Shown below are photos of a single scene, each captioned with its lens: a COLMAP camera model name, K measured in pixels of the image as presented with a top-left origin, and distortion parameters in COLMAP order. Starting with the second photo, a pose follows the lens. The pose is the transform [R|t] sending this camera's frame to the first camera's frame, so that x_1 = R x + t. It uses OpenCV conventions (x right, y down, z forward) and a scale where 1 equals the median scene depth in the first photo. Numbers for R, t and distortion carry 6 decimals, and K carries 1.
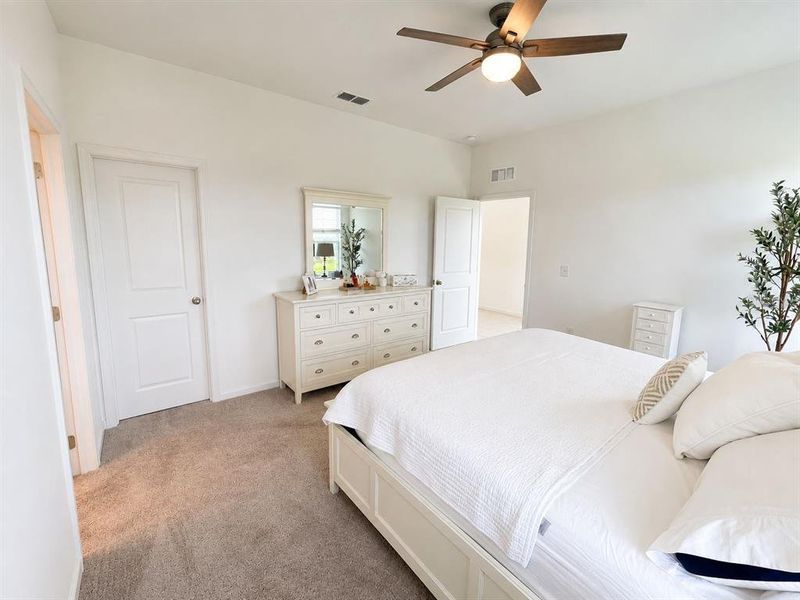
lens RADIAL K [[327.8, 0, 400.0], [0, 327.8, 300.0], [0, 0, 1]] dist [0.000511, 0.000115]
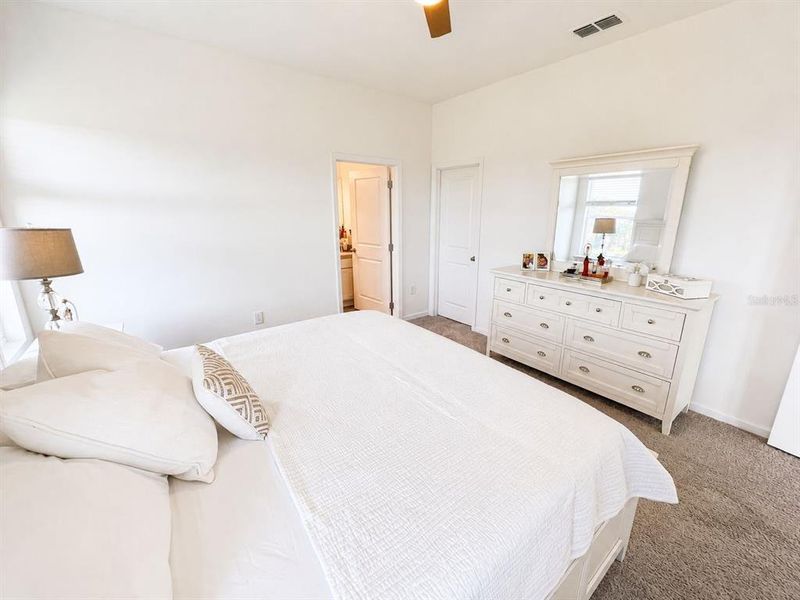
lens RADIAL K [[327.8, 0, 400.0], [0, 327.8, 300.0], [0, 0, 1]] dist [0.000511, 0.000115]
pose [[-0.033832, 0.252773, -0.966934, 0.651337], [-0.179988, 0.950128, 0.254677, -0.101023], [0.983087, 0.182653, 0.013352, 0.550352]]
